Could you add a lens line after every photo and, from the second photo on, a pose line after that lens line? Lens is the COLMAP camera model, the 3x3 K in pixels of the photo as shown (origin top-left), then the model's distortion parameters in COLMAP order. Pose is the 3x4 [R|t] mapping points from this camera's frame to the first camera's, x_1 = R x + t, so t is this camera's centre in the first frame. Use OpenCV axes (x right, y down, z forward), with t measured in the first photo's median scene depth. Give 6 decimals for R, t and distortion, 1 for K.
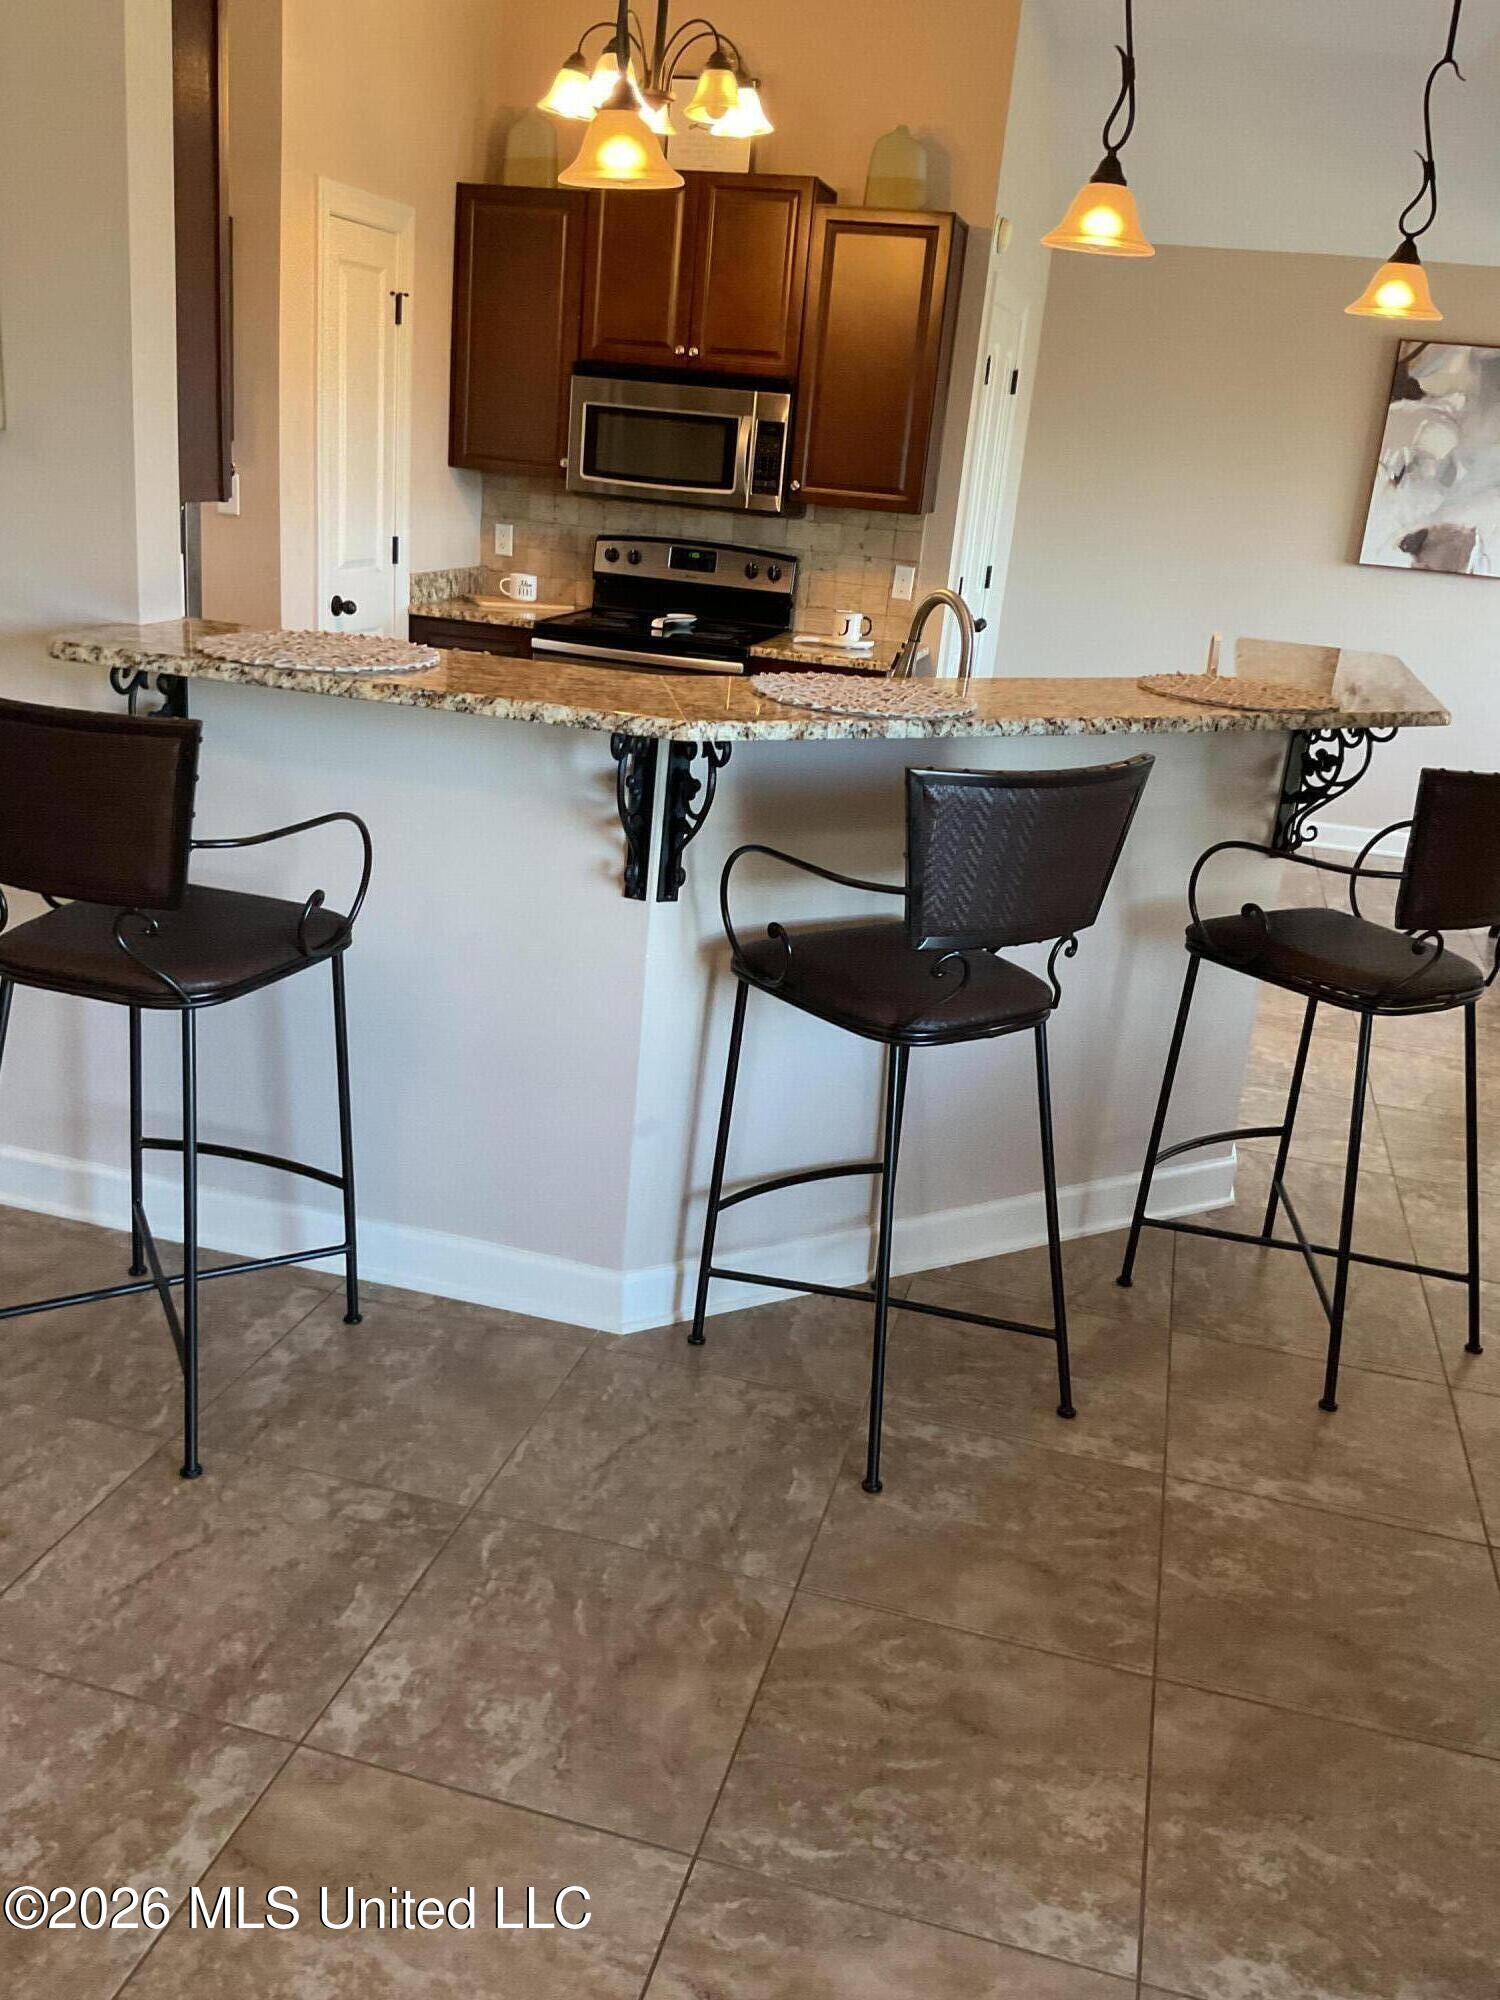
lens RADIAL K [[1660.1, 0, 750.6], [0, 1660.1, 993.4], [0, 0, 1]] dist [0.118039, -0.250632]
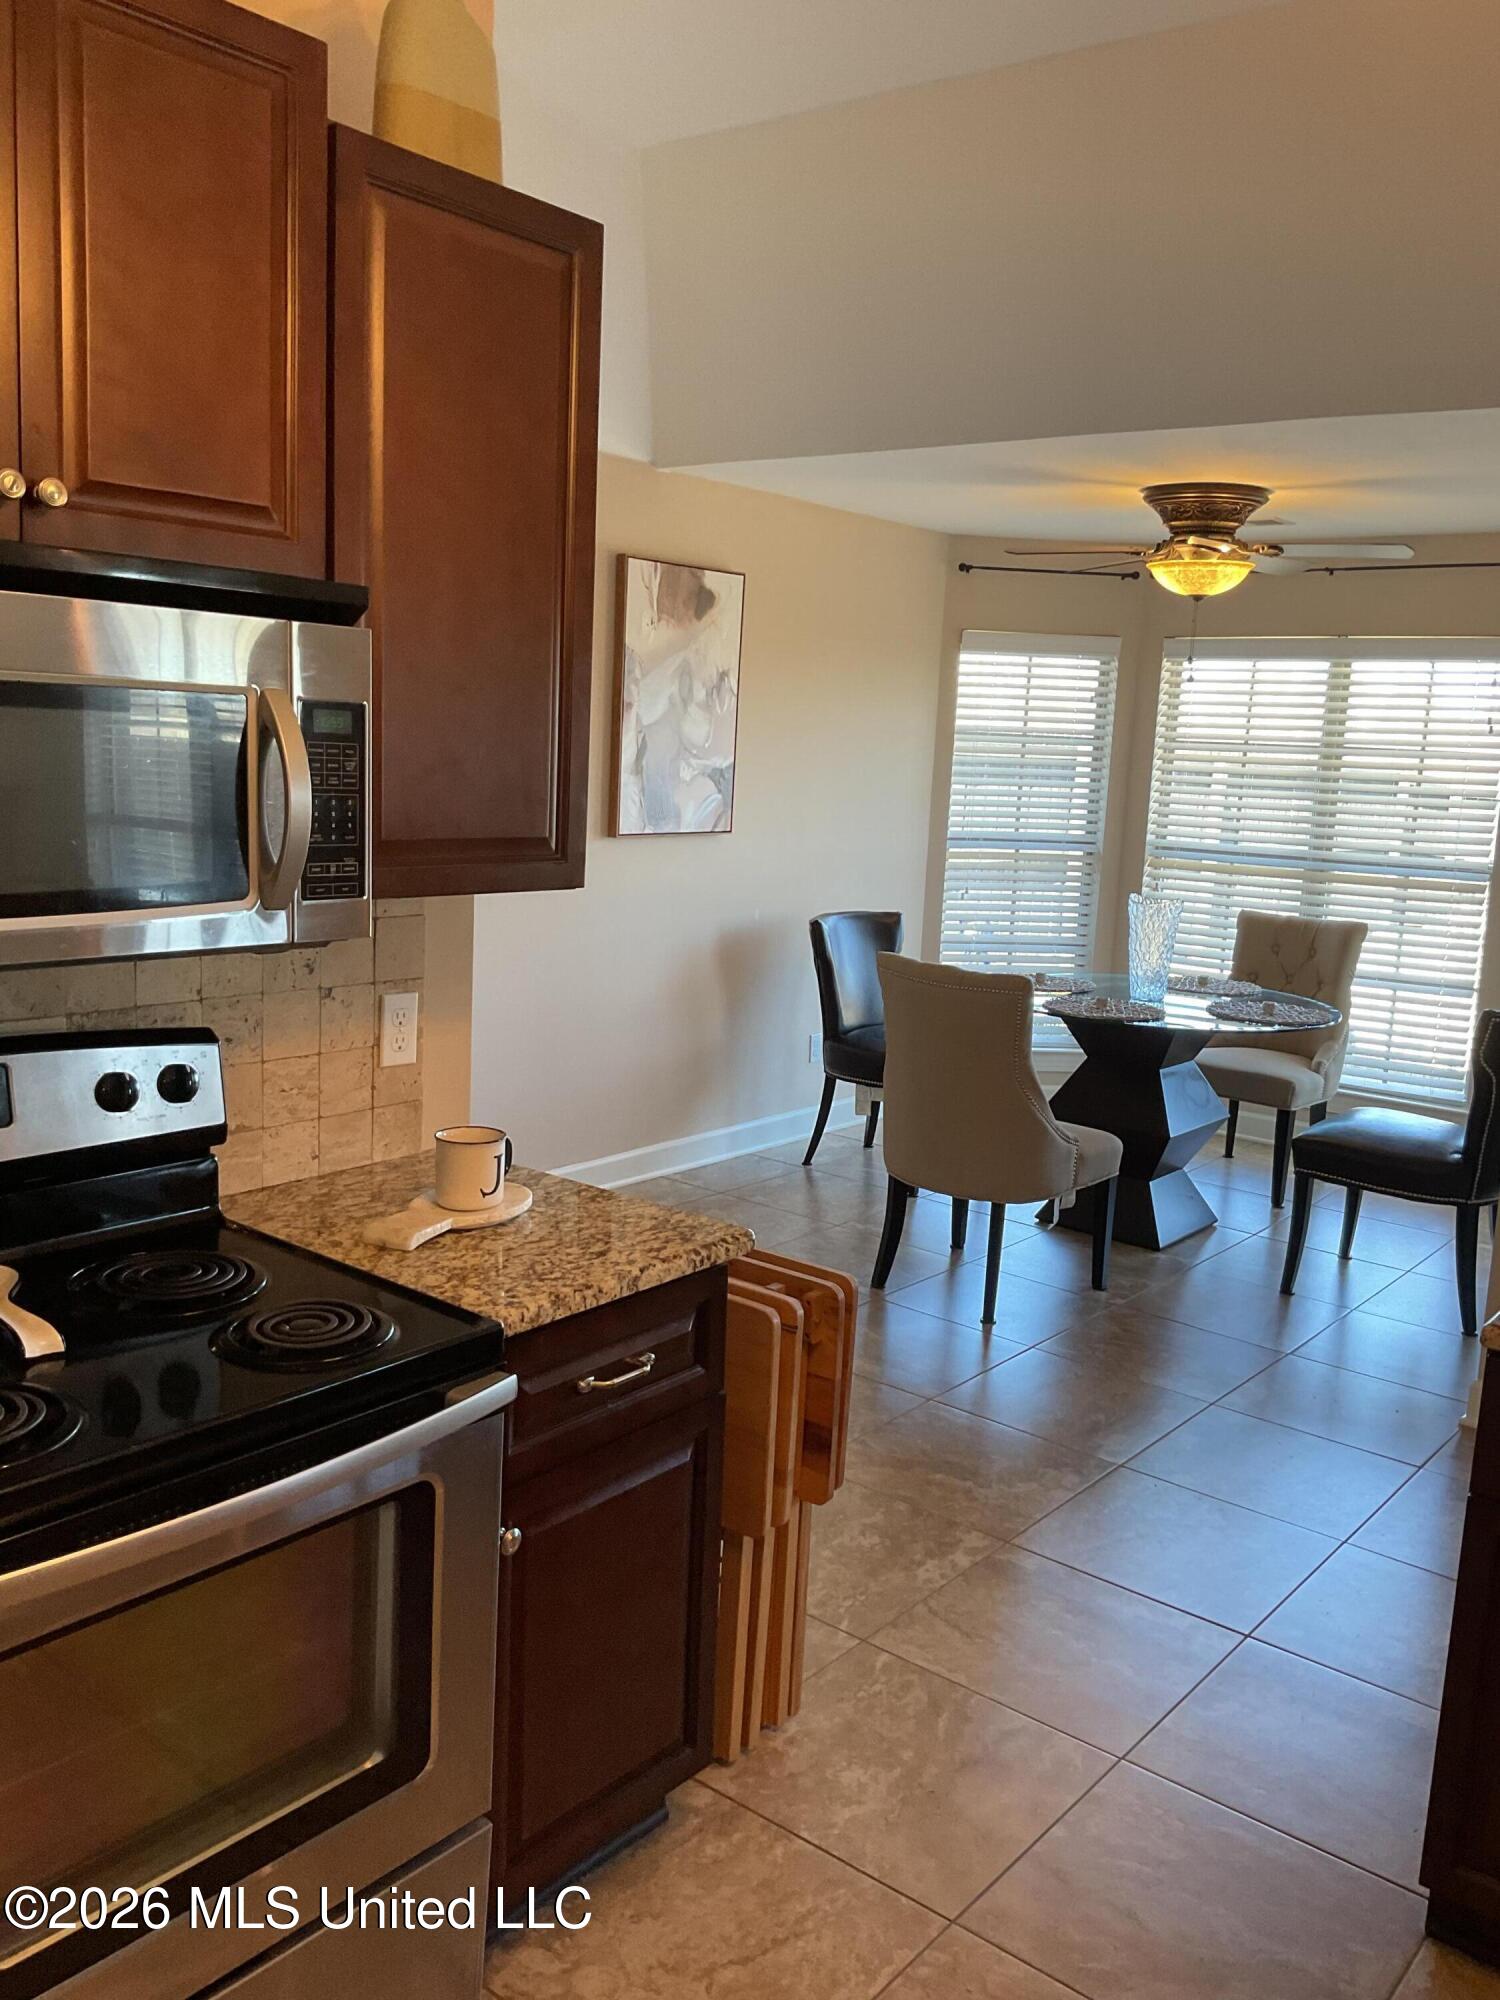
lens RADIAL K [[1648.0, 0, 738.5], [0, 1648.0, 1003.6], [0, 0, 1]] dist [0.109736, -0.220320]
pose [[0.408843, -0.211293, 0.887808, -0.457800], [0.277815, 0.955472, 0.099461, -0.483632], [-0.869291, 0.205983, 0.449338, 1.299070]]
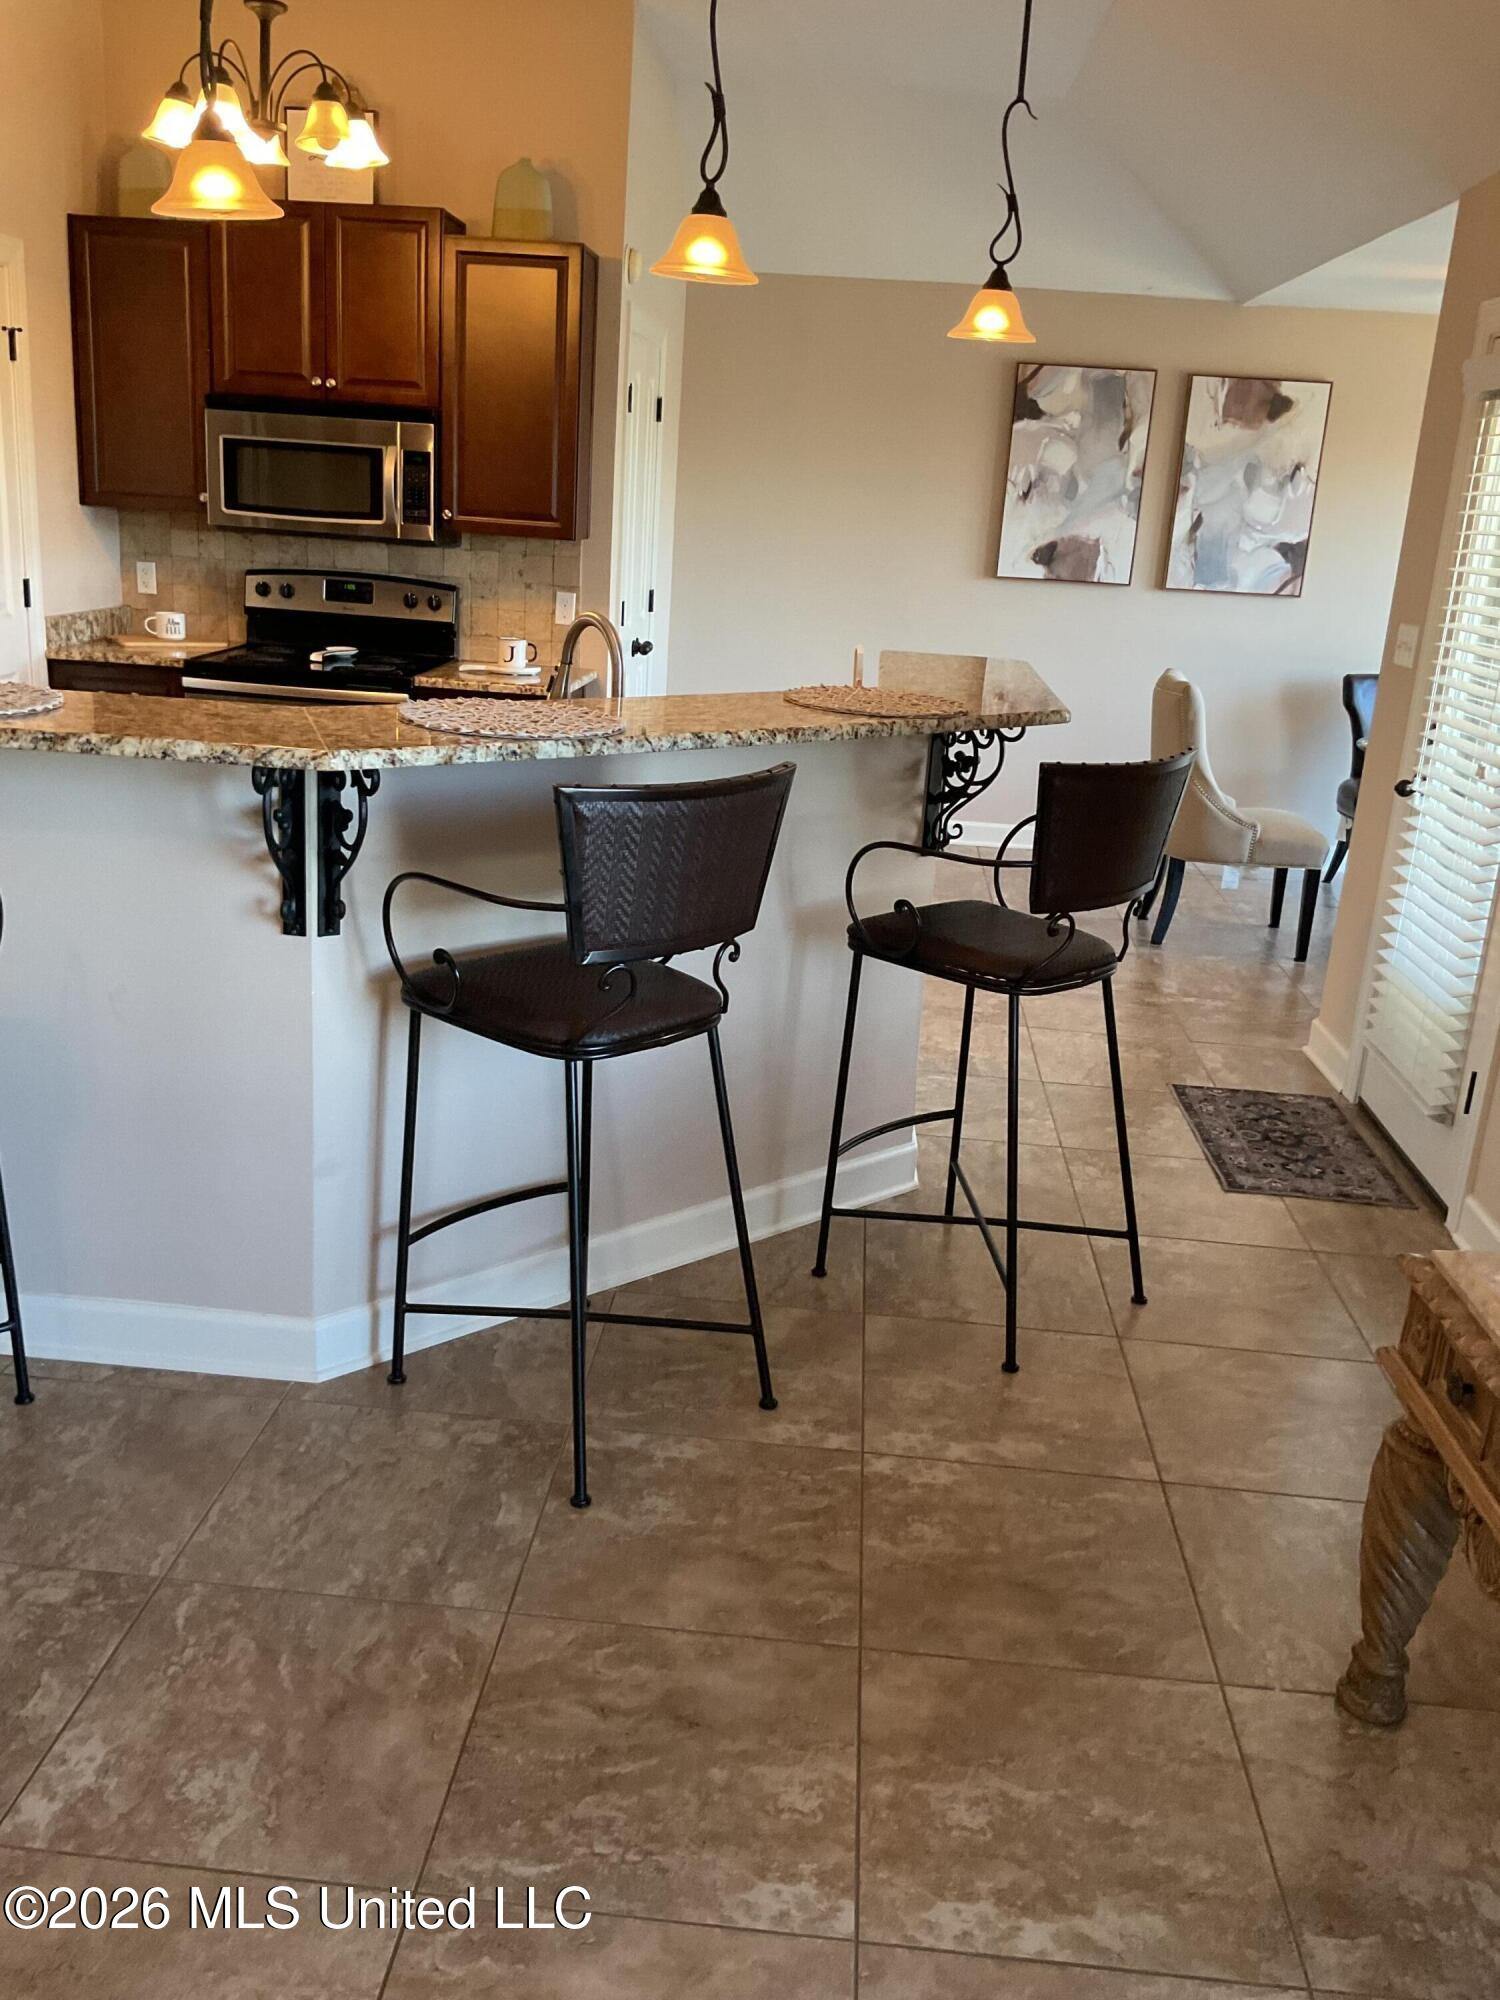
lens RADIAL K [[1658.8, 0, 750.3], [0, 1658.8, 995.5], [0, 0, 1]] dist [0.107417, -0.214402]
pose [[0.982302, -0.077147, 0.170681, 0.019693], [0.079502, 0.996810, -0.006995, 0.005584], [-0.169597, 0.020440, 0.985301, -0.011126]]
